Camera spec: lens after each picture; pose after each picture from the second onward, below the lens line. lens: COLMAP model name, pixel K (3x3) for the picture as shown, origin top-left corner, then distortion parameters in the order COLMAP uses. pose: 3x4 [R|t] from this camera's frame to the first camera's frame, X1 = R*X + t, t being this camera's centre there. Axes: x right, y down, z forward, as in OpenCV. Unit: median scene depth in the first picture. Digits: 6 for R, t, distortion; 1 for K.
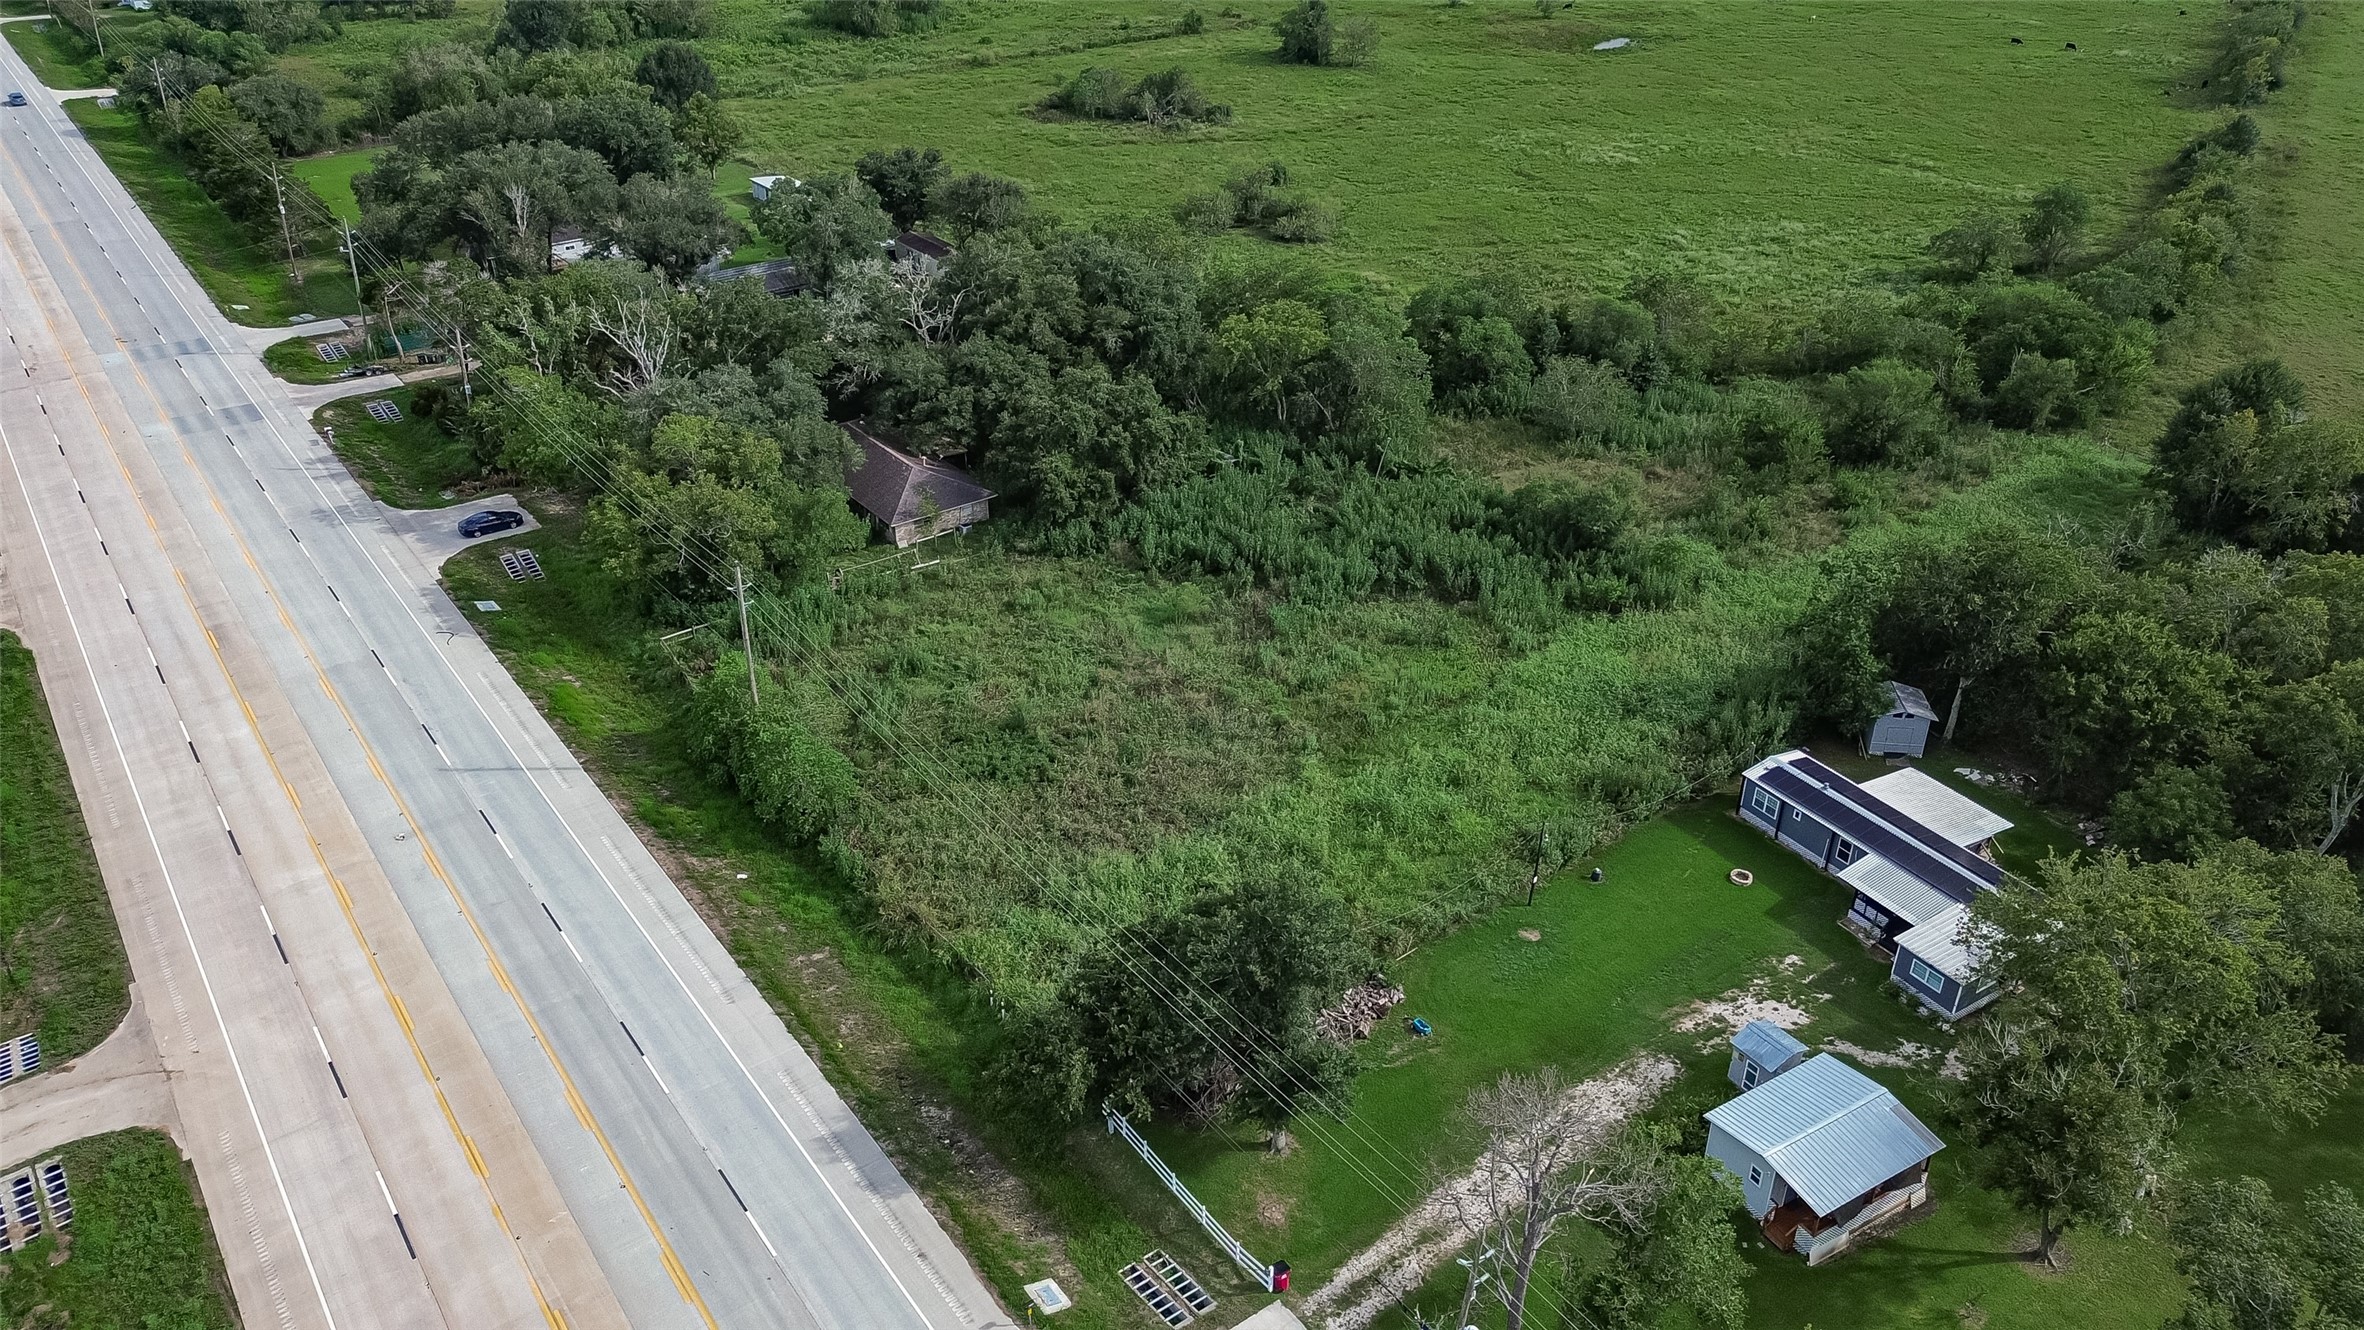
lens RADIAL K [[1673.2, 0, 1182.4], [0, 1673.2, 654.5], [0, 0, 1]] dist [0.085844, -0.095380]
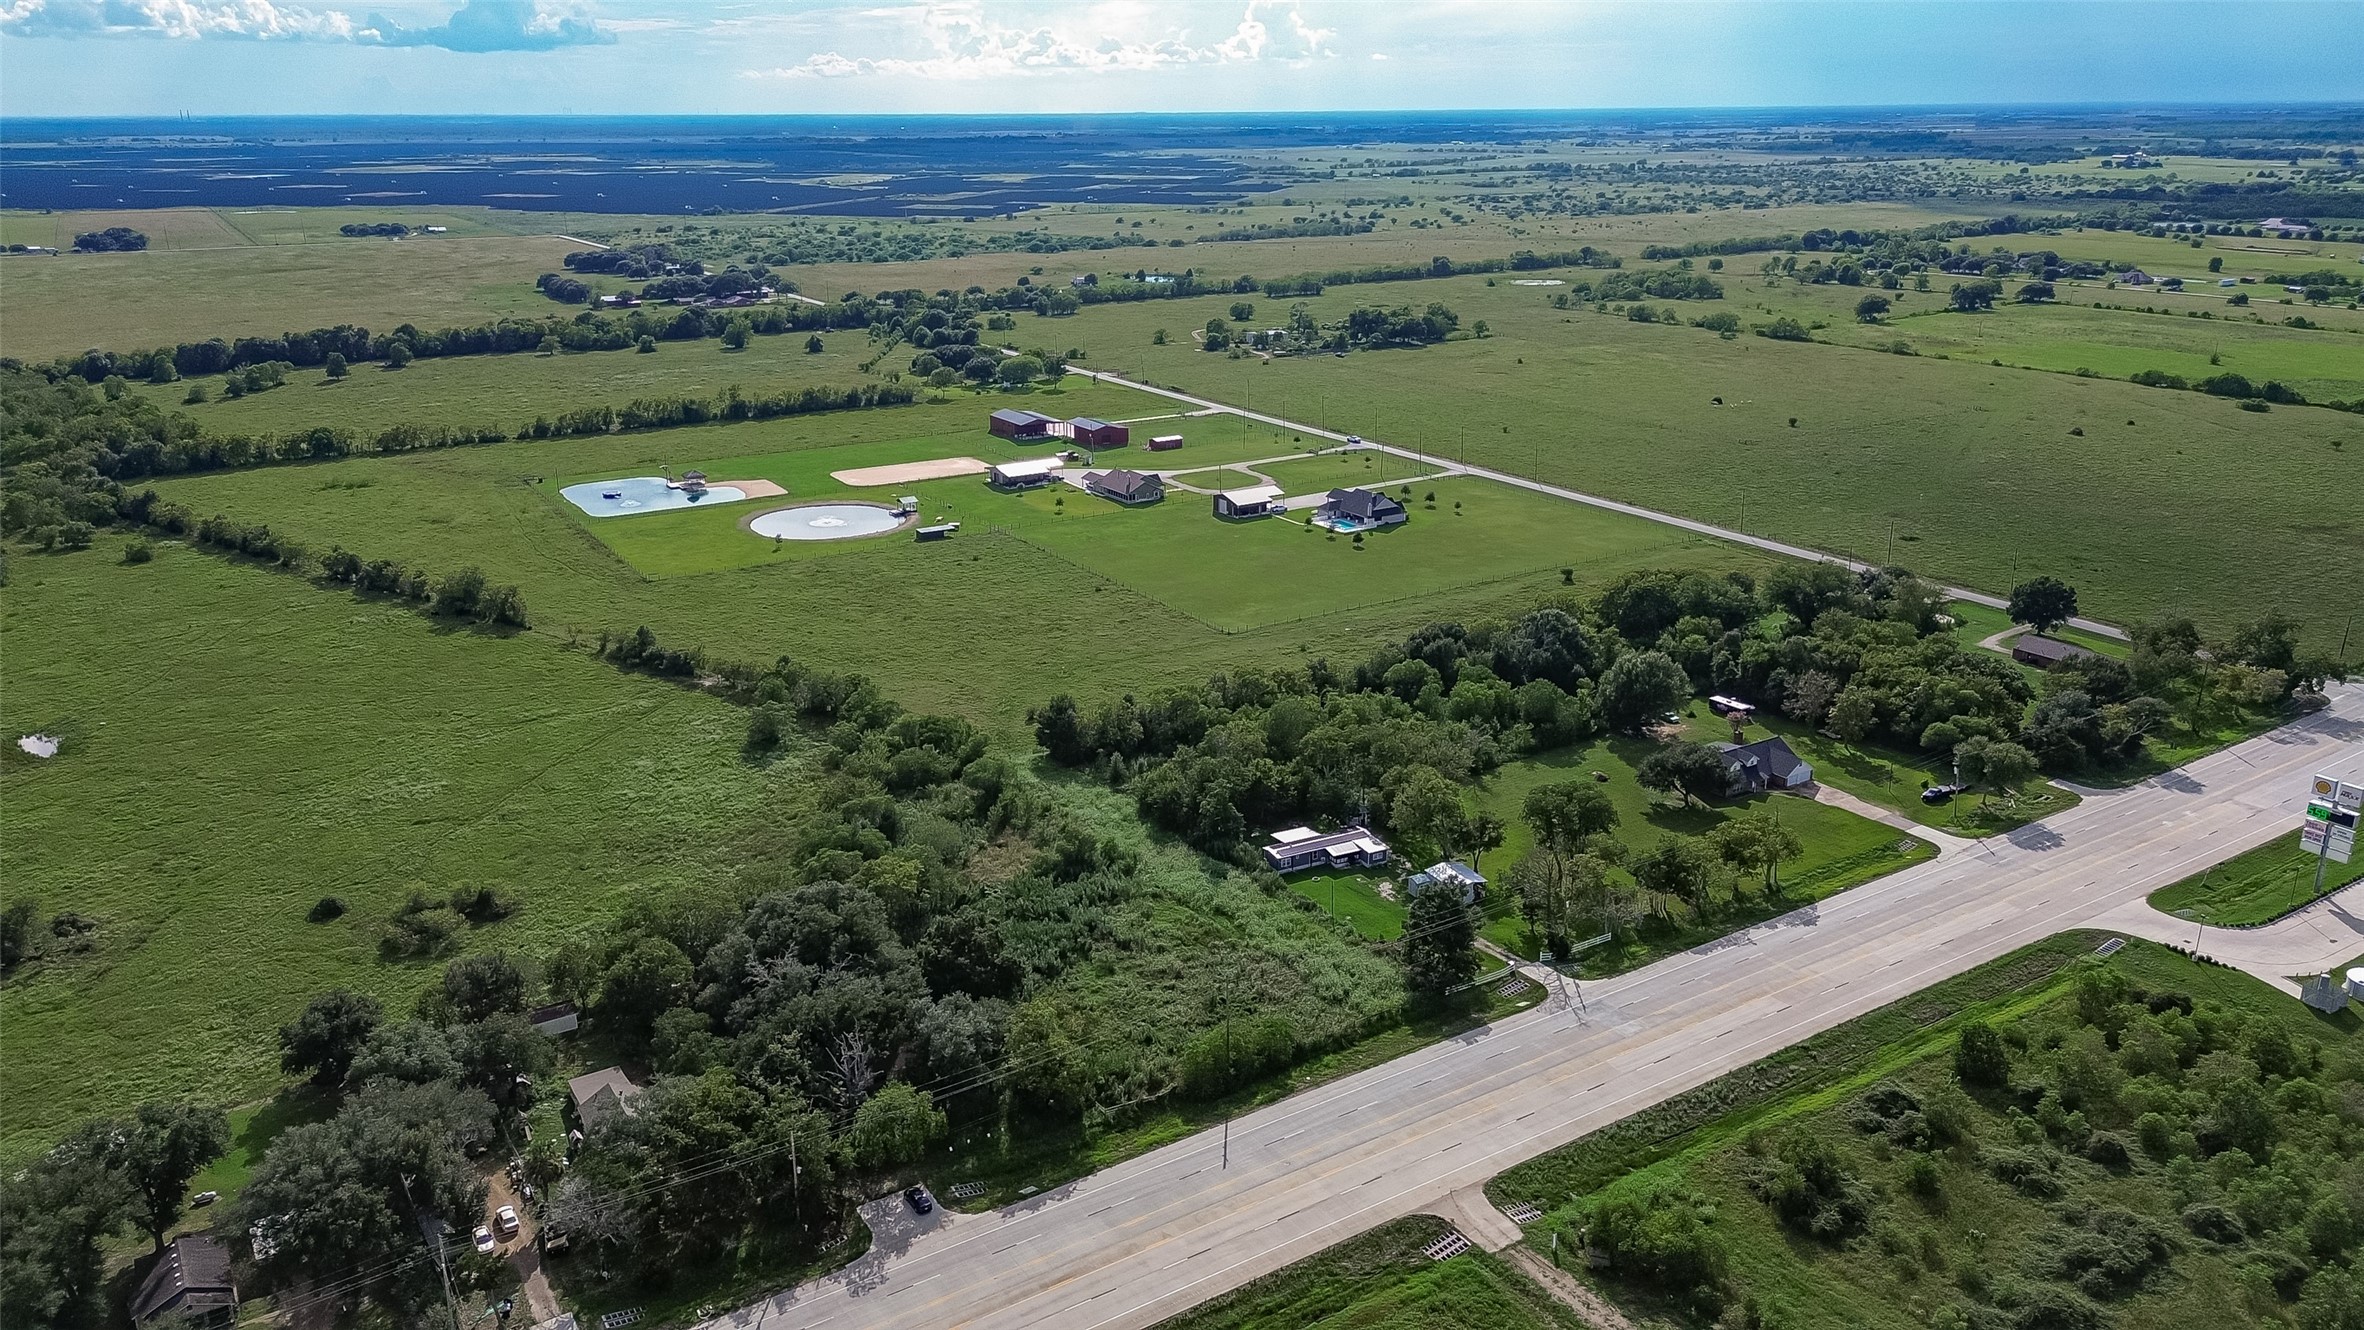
lens RADIAL K [[1673.2, 0, 1182.4], [0, 1673.2, 654.5], [0, 0, 1]] dist [0.085844, -0.095380]
pose [[0.073336, -0.305670, 0.949309, -1.599214], [0.505419, 0.831975, 0.228844, -0.670718], [-0.859752, 0.463016, 0.215505, 0.289083]]
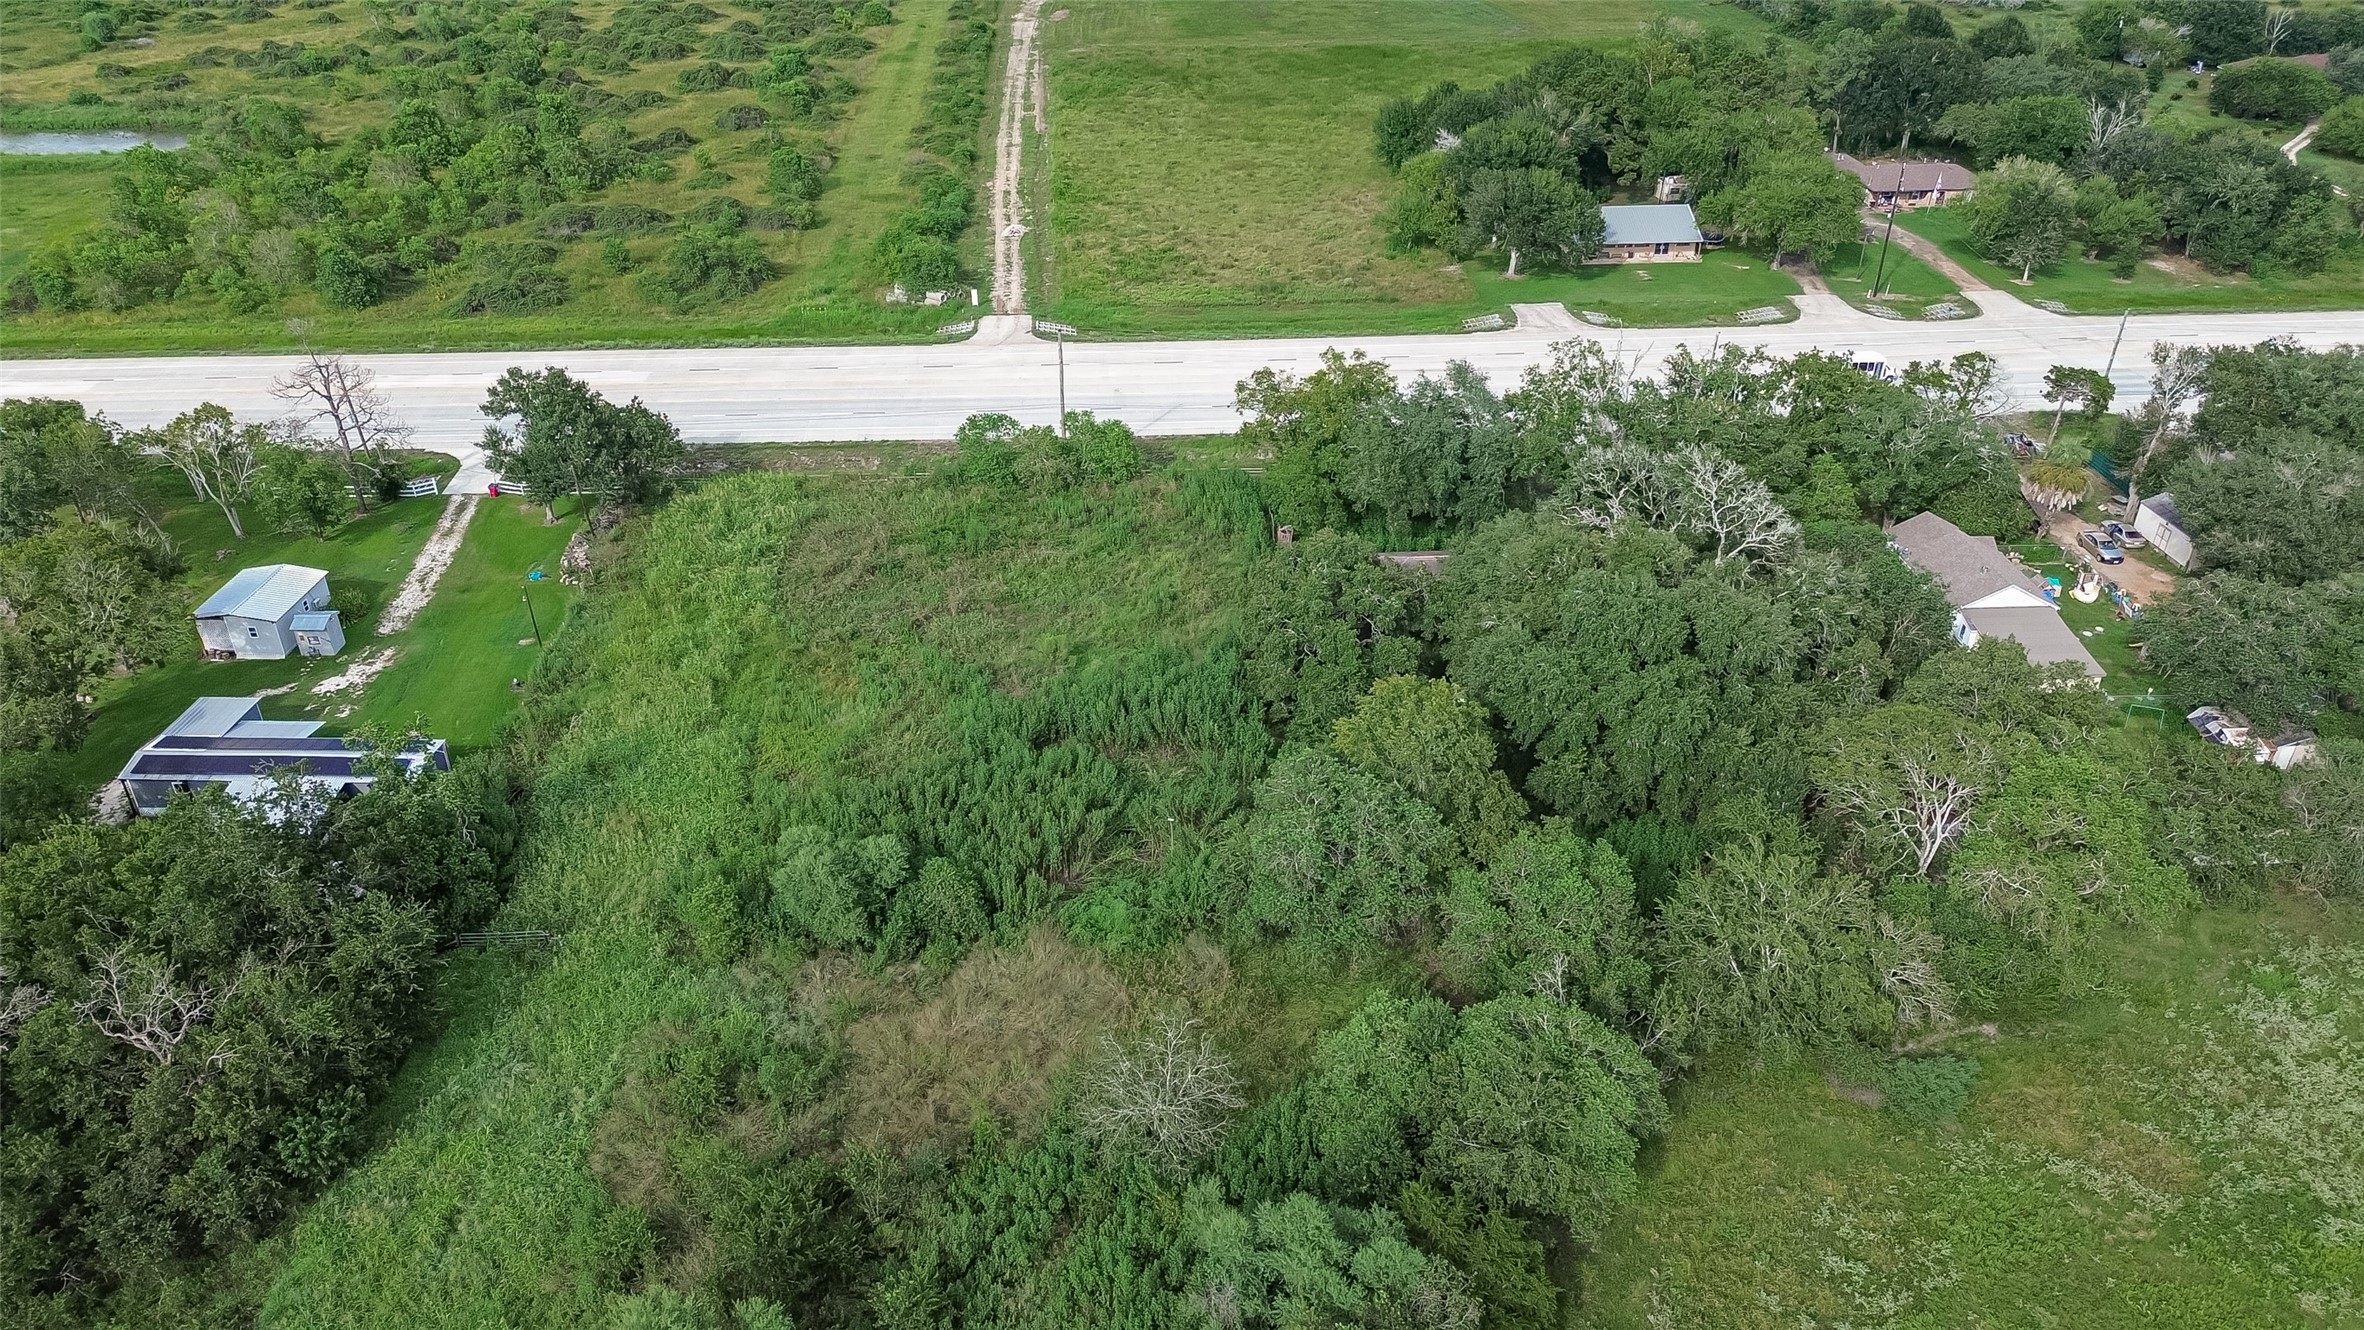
lens RADIAL K [[1673.2, 0, 1182.4], [0, 1673.2, 654.5], [0, 0, 1]] dist [0.085844, -0.095380]
pose [[-0.553510, 0.429533, -0.713532, 0.611824], [-0.412483, 0.602900, 0.682912, -0.674009], [0.723522, 0.672319, -0.156536, 1.093603]]
